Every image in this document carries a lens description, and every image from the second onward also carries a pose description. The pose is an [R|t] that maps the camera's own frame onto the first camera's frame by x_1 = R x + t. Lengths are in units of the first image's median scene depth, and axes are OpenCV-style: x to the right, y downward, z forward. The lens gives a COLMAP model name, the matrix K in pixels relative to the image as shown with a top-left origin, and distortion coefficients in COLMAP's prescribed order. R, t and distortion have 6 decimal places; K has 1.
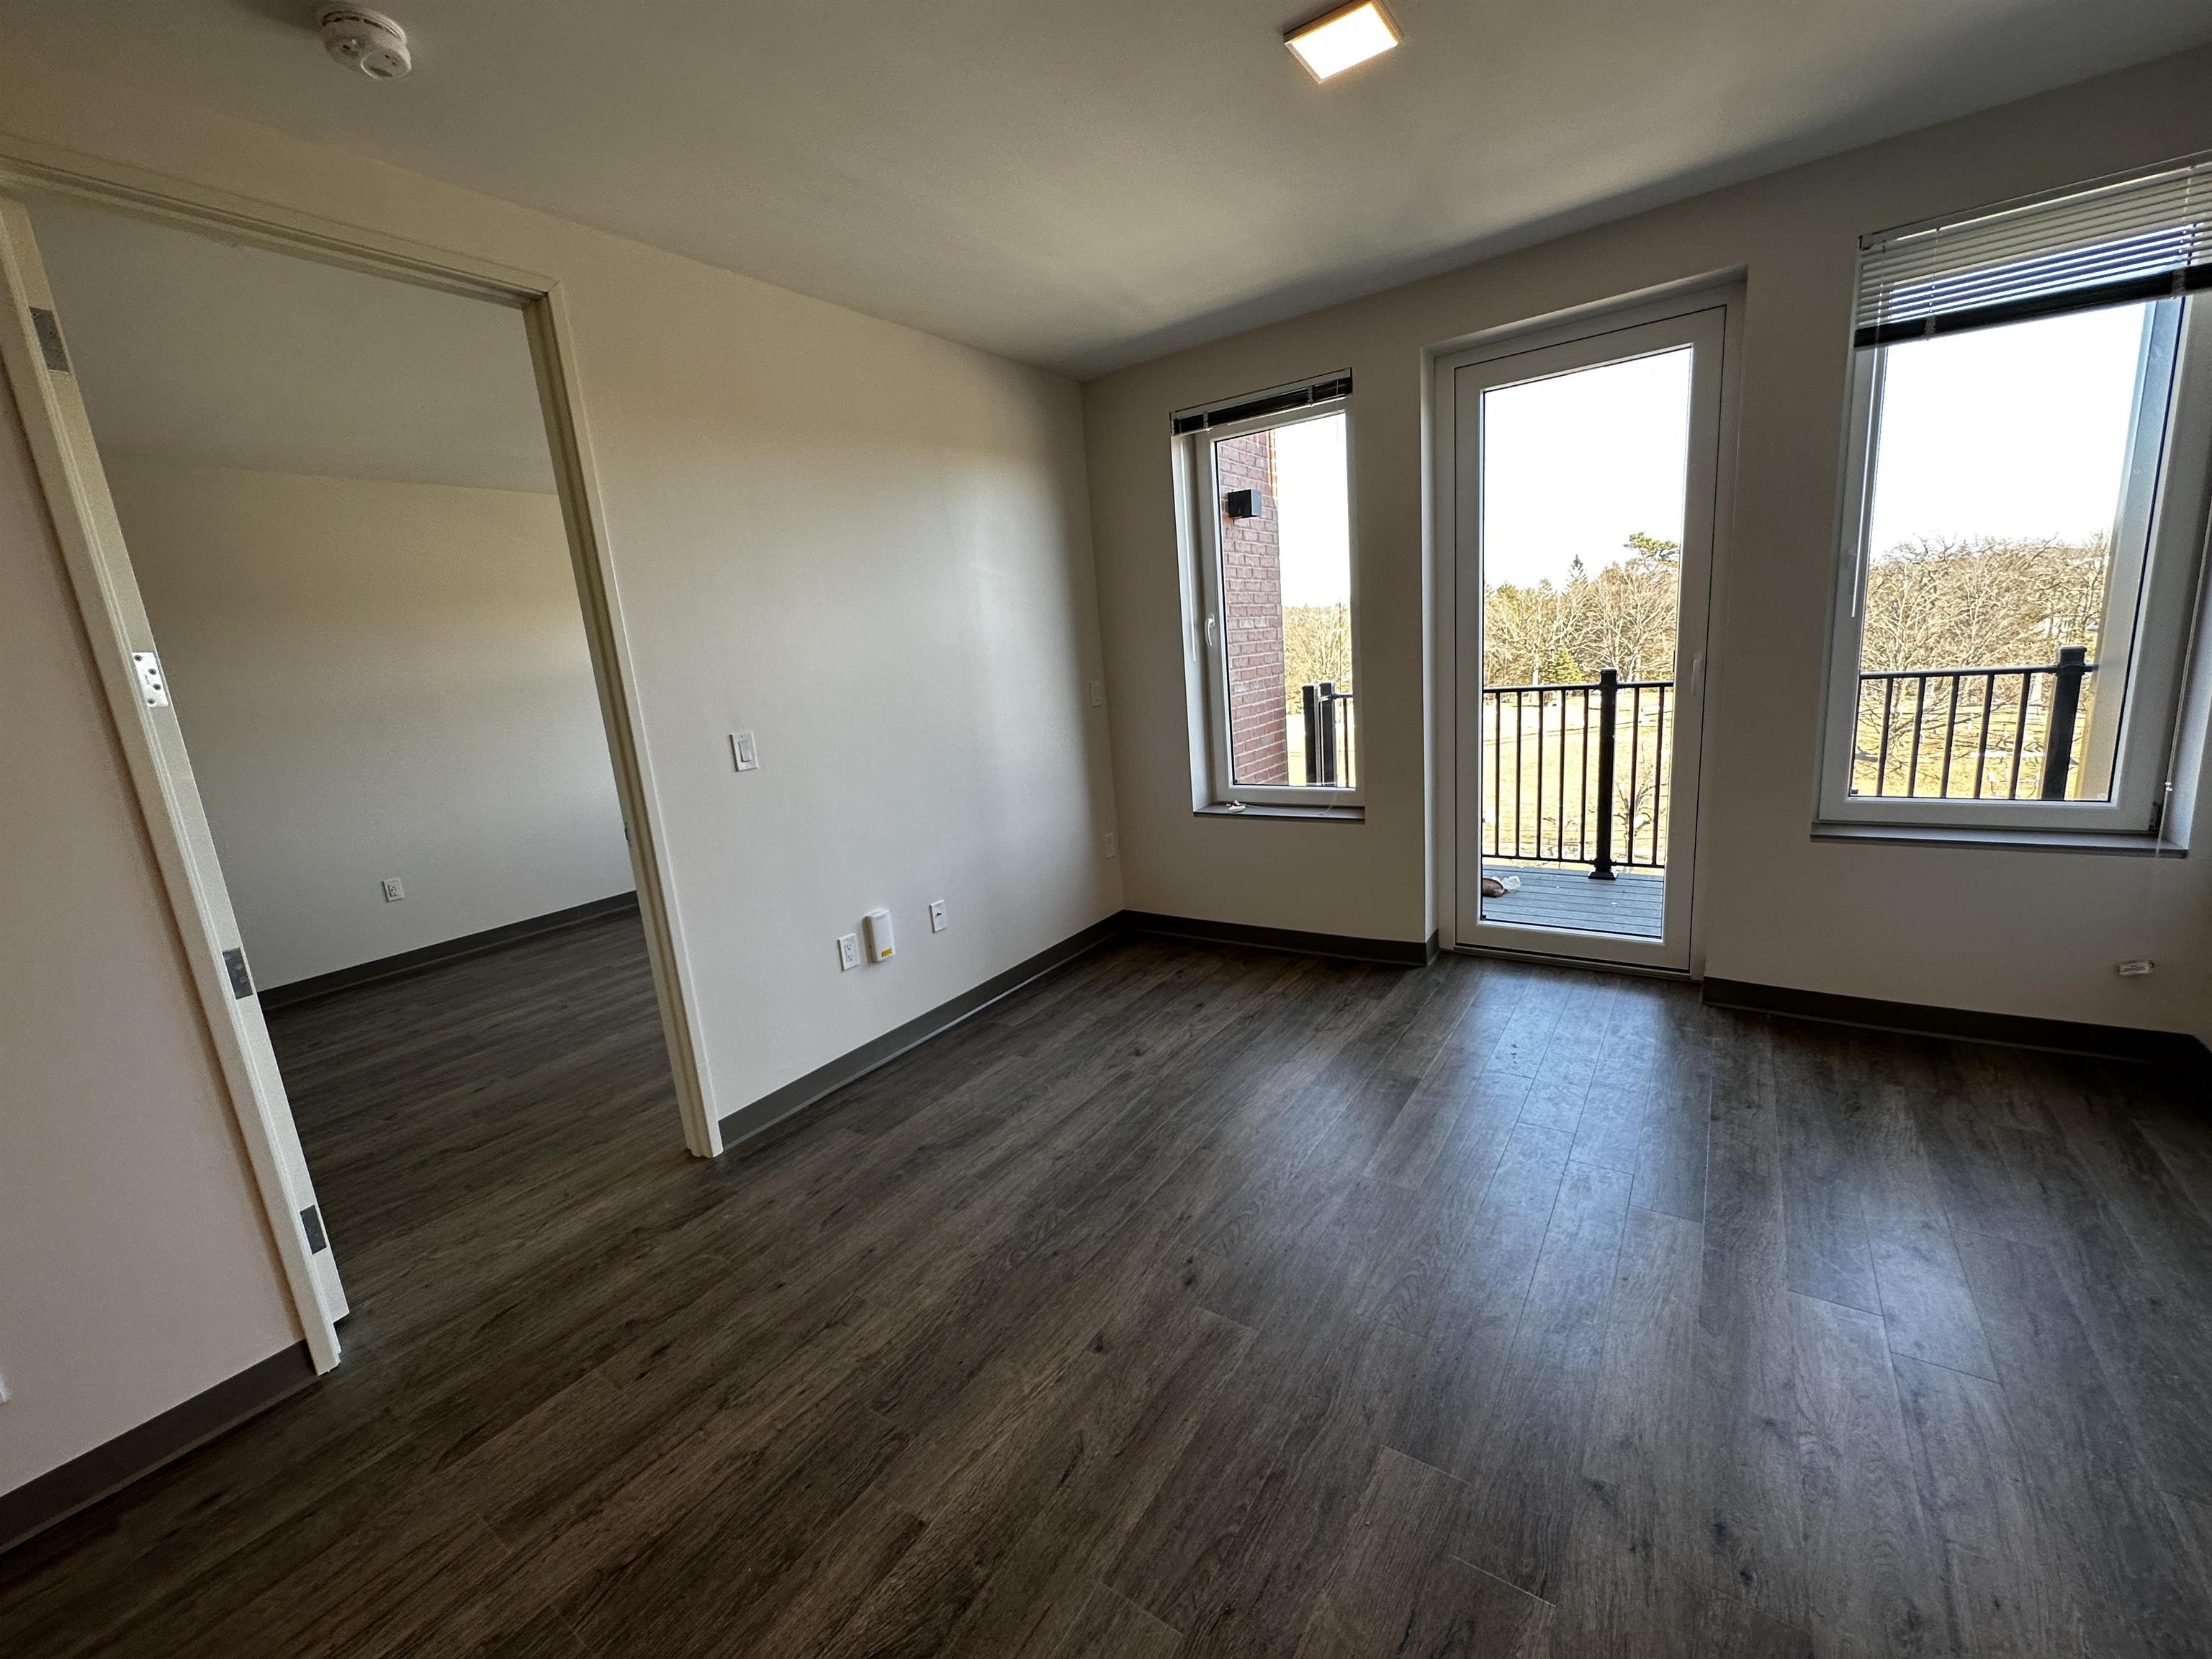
lens RADIAL K [[885.4, 0, 1106.7], [0, 885.4, 833.6], [0, 0, 1]] dist [-0.001689, 0.000785]
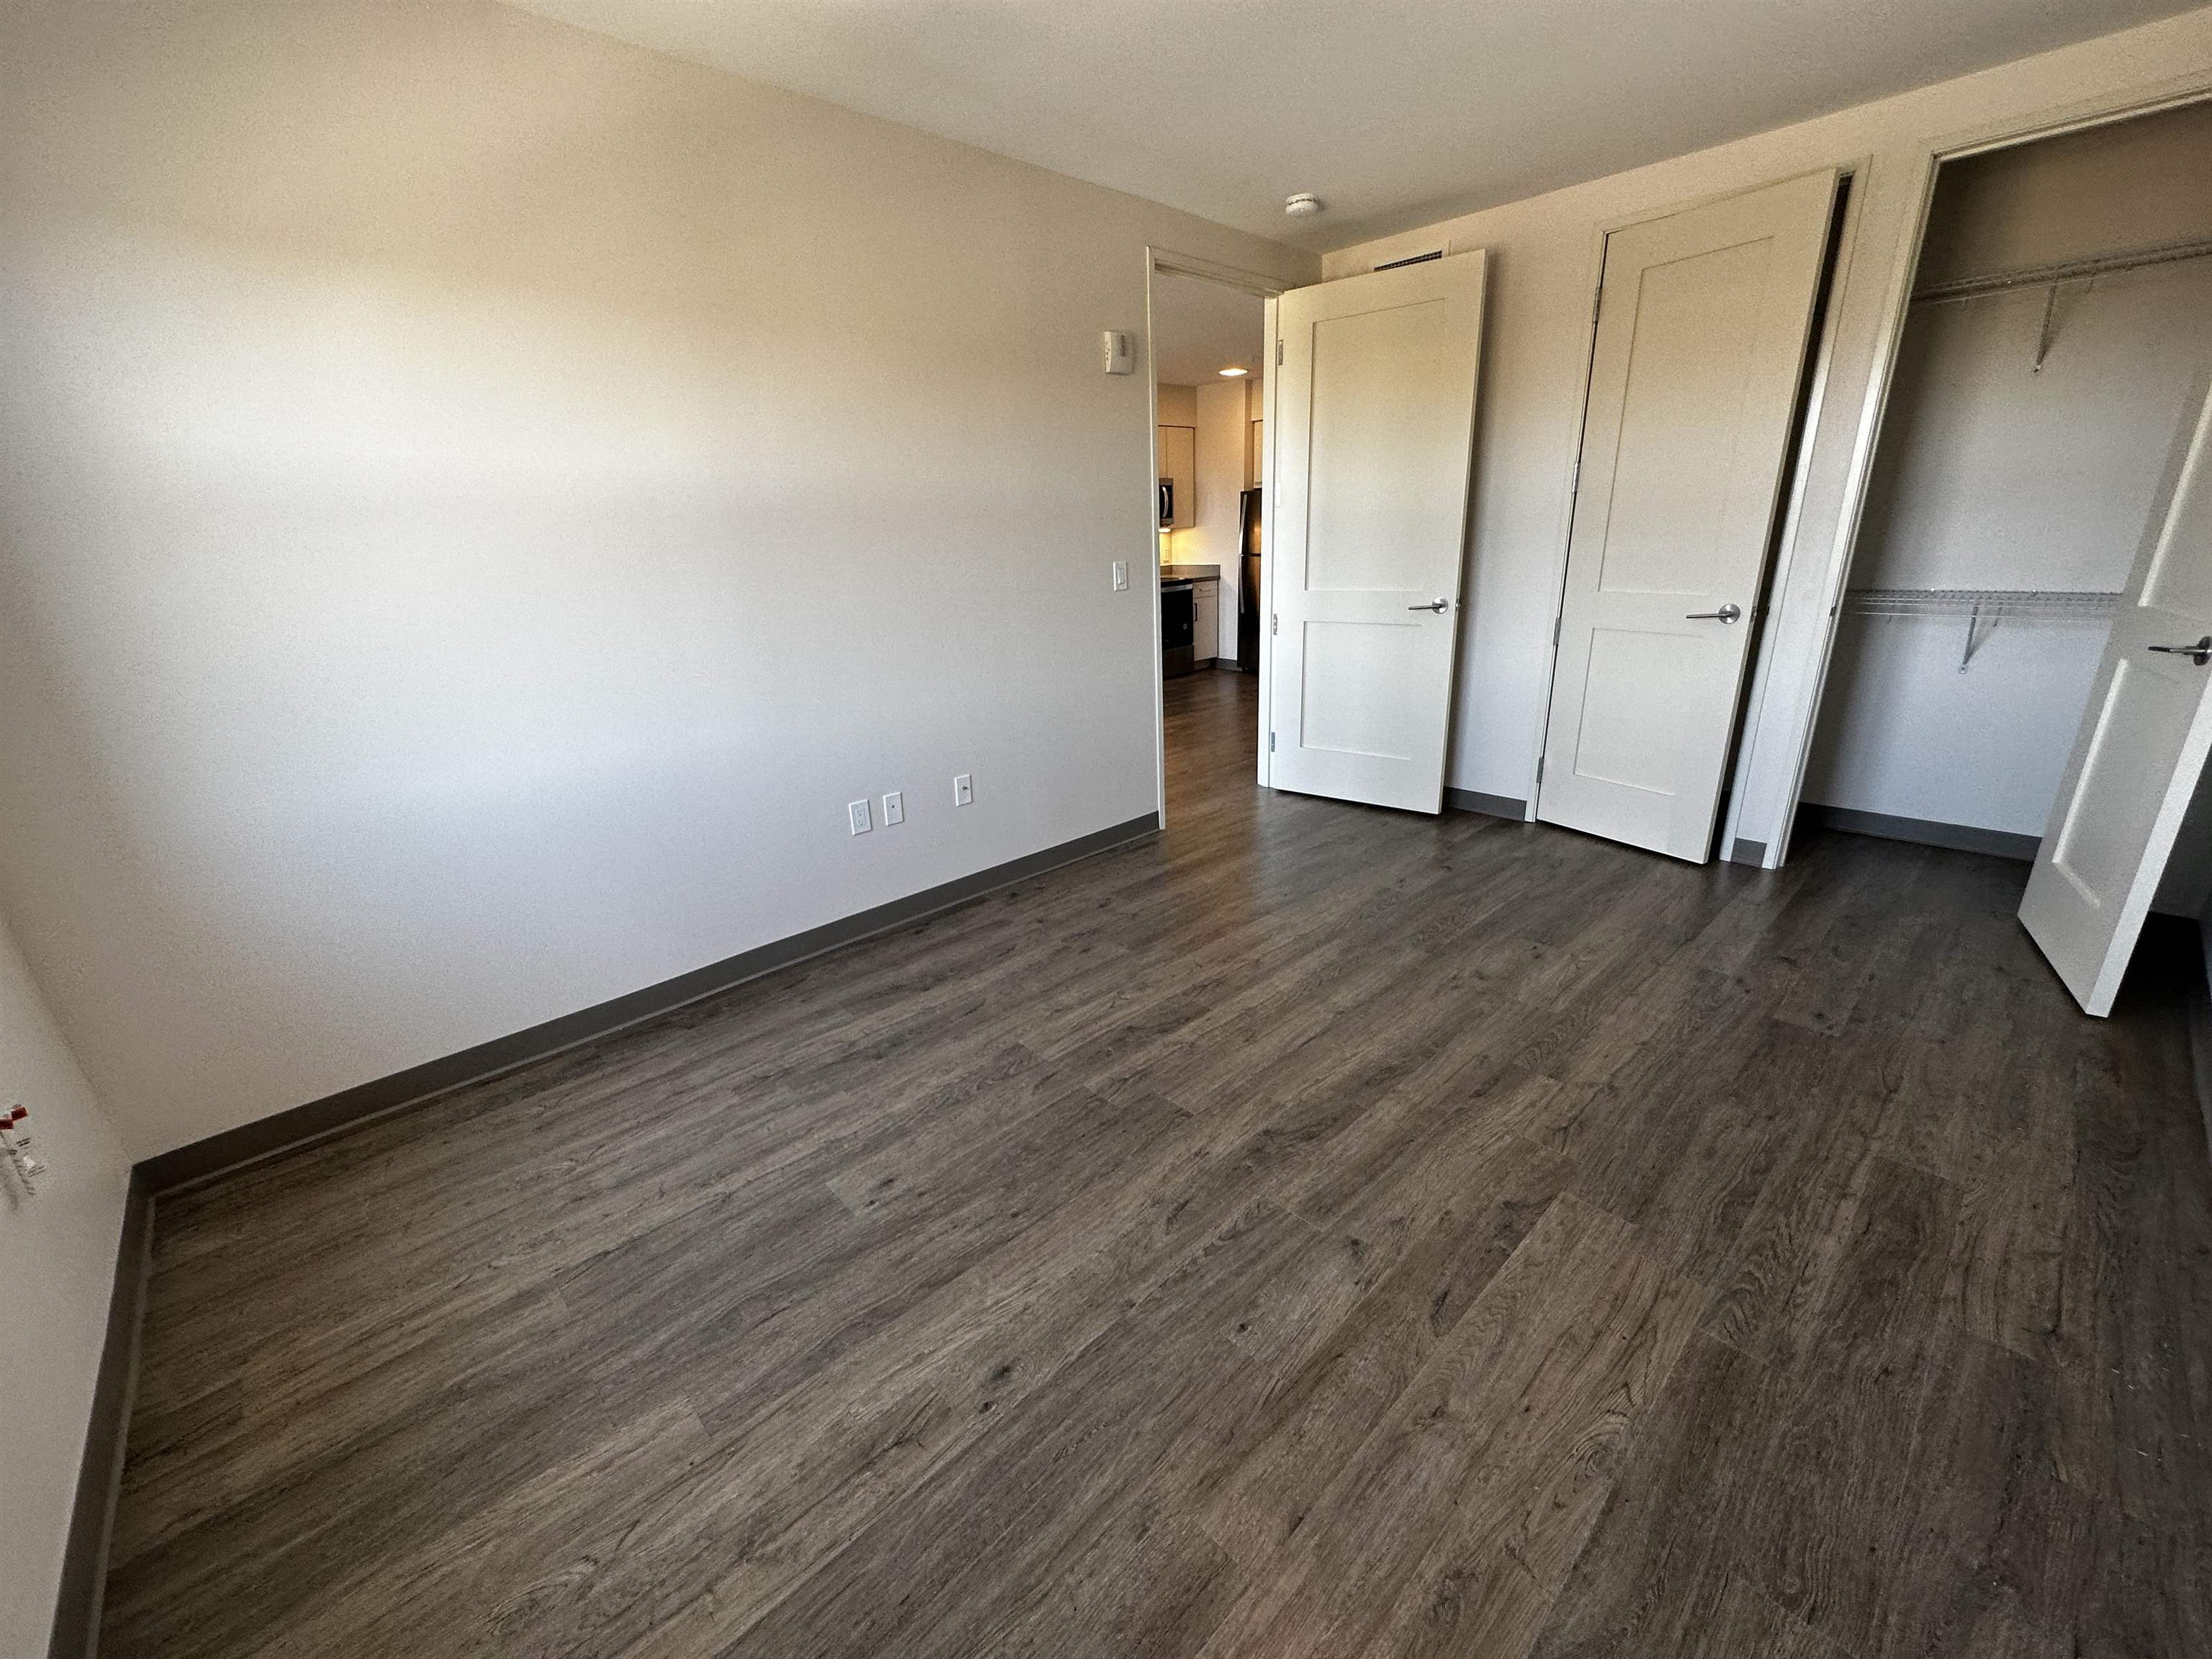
lens RADIAL K [[885.4, 0, 1106.7], [0, 885.4, 833.6], [0, 0, 1]] dist [-0.001689, 0.000785]
pose [[-0.971024, 0.045784, 0.234554, -0.948596], [0.159445, 0.855207, 0.493151, -0.542364], [-0.178014, 0.516261, -0.837727, 2.992525]]
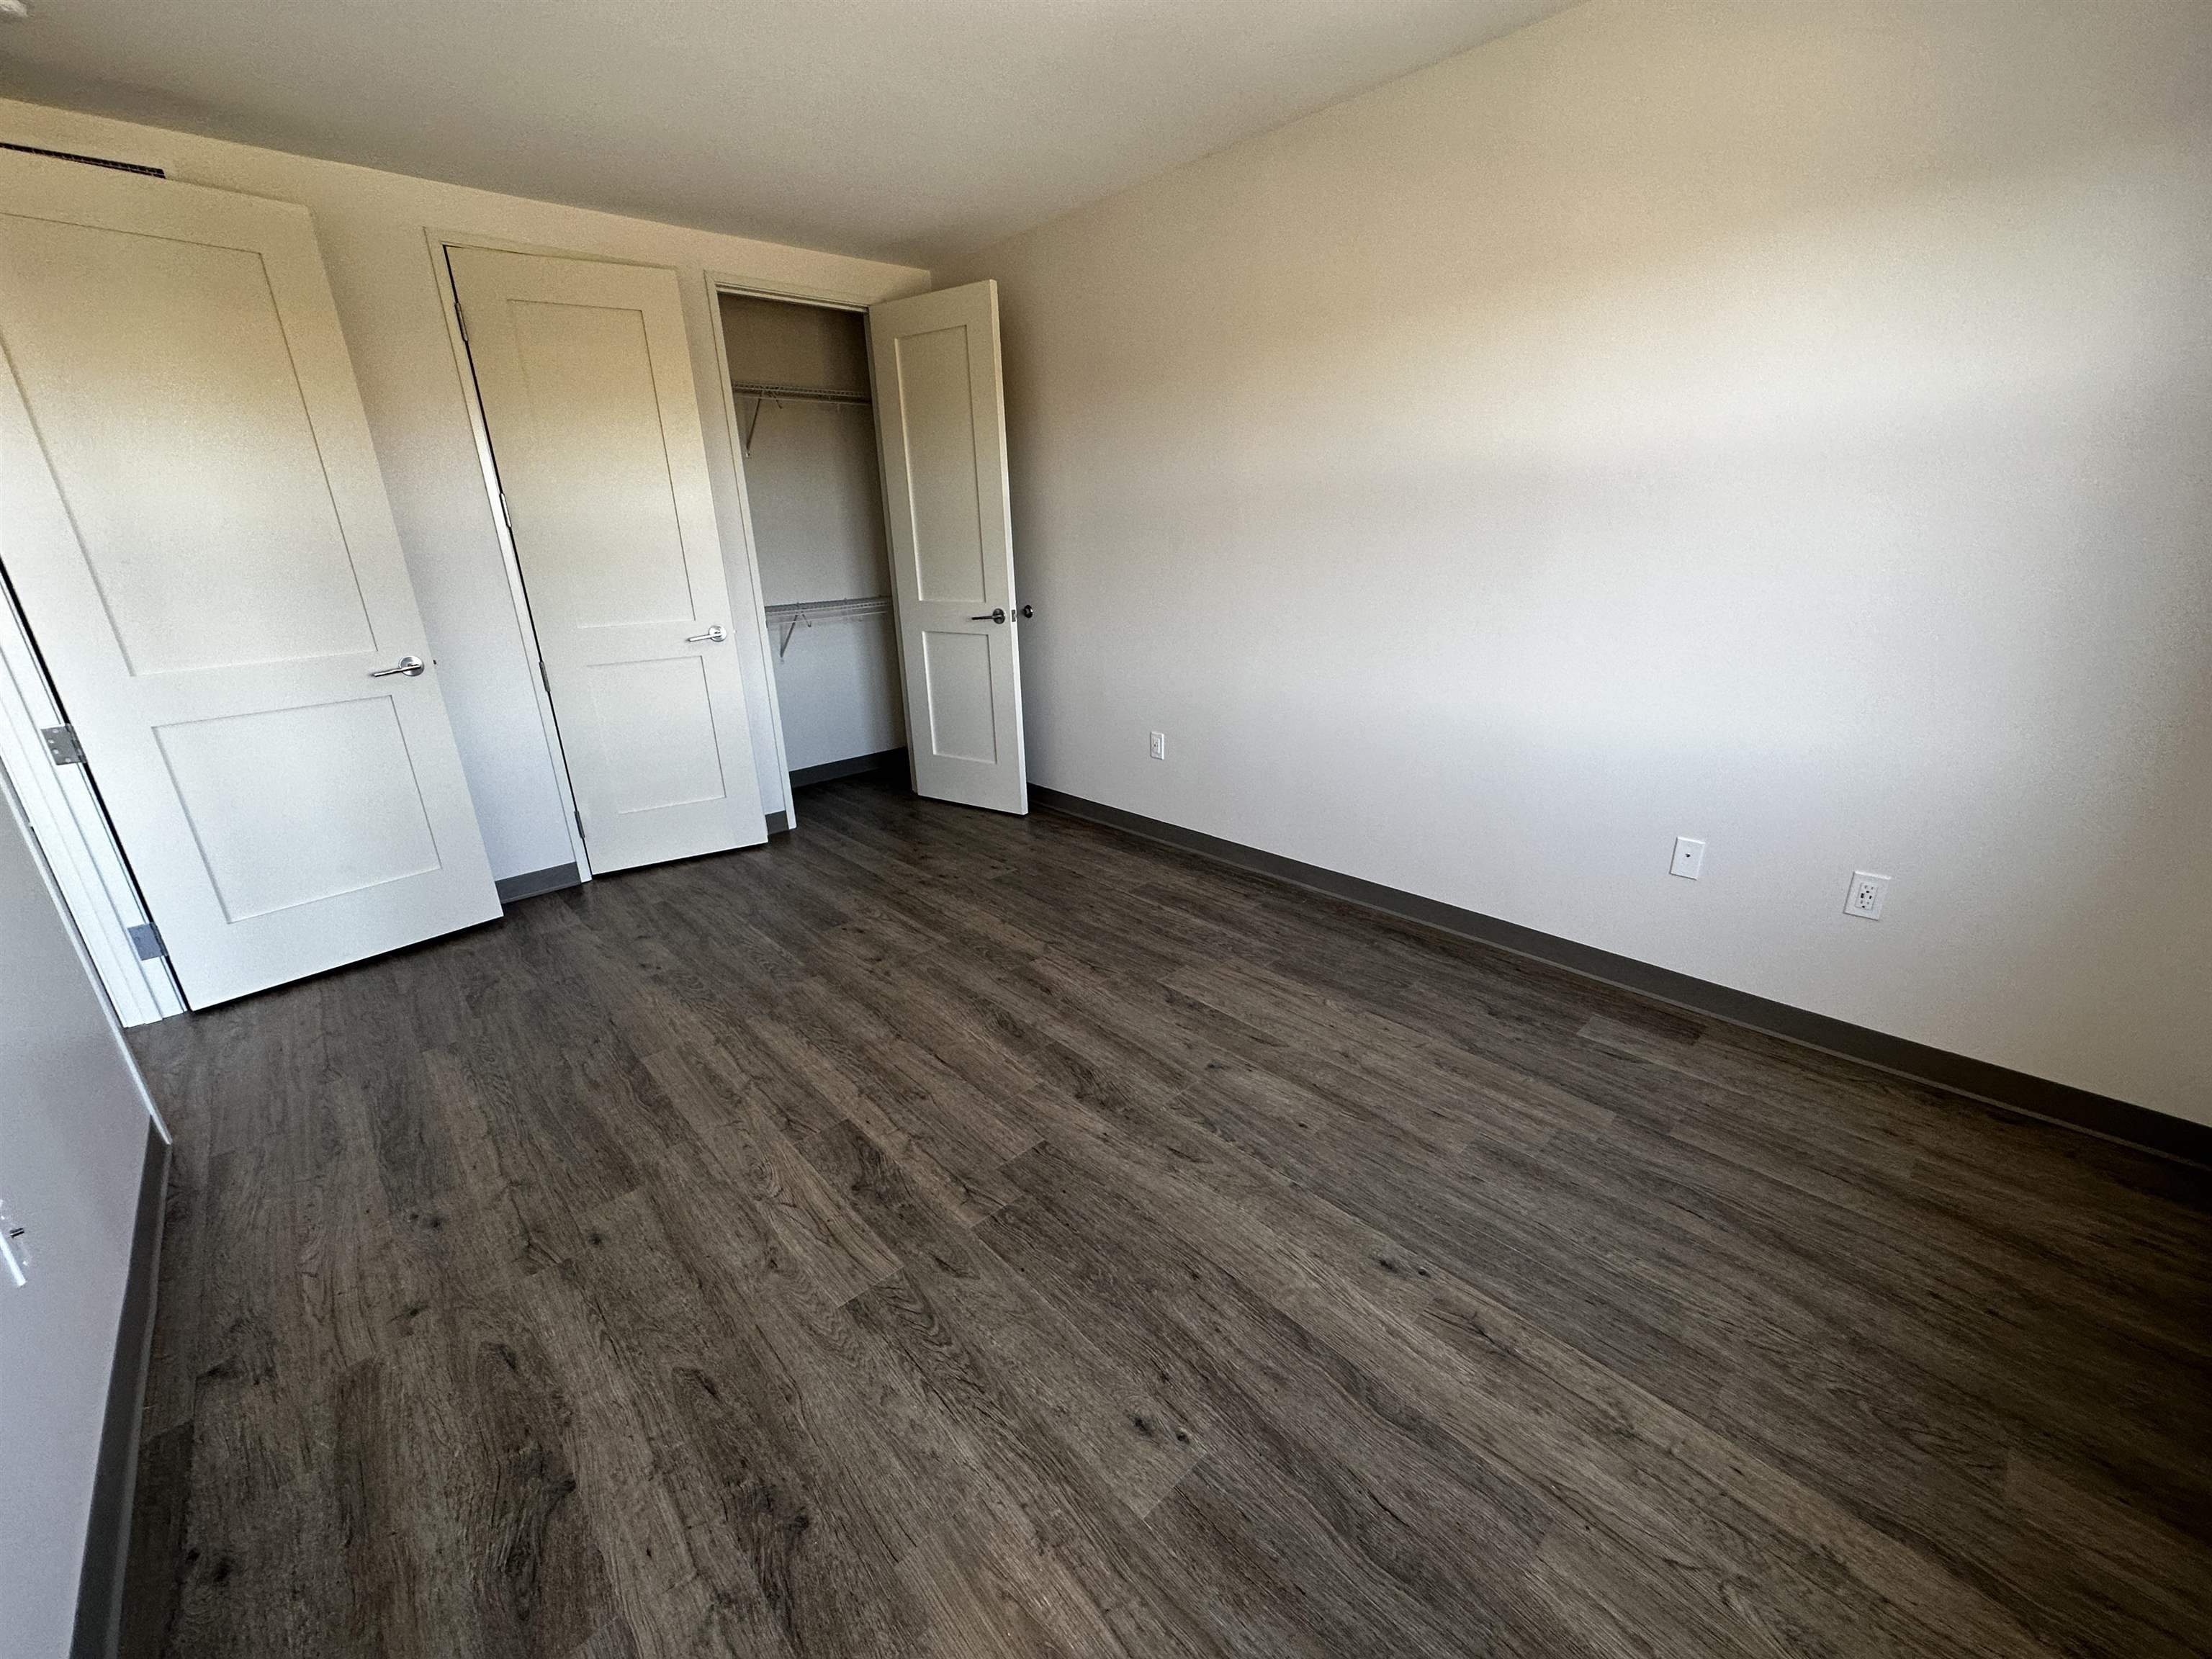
lens RADIAL K [[885.4, 0, 1106.7], [0, 885.4, 833.6], [0, 0, 1]] dist [-0.001689, 0.000785]
pose [[-0.207570, 0.403644, -0.891059, -0.059298], [-0.156023, 0.885576, 0.437506, -0.486362], [0.965697, 0.229839, -0.120842, 2.387349]]
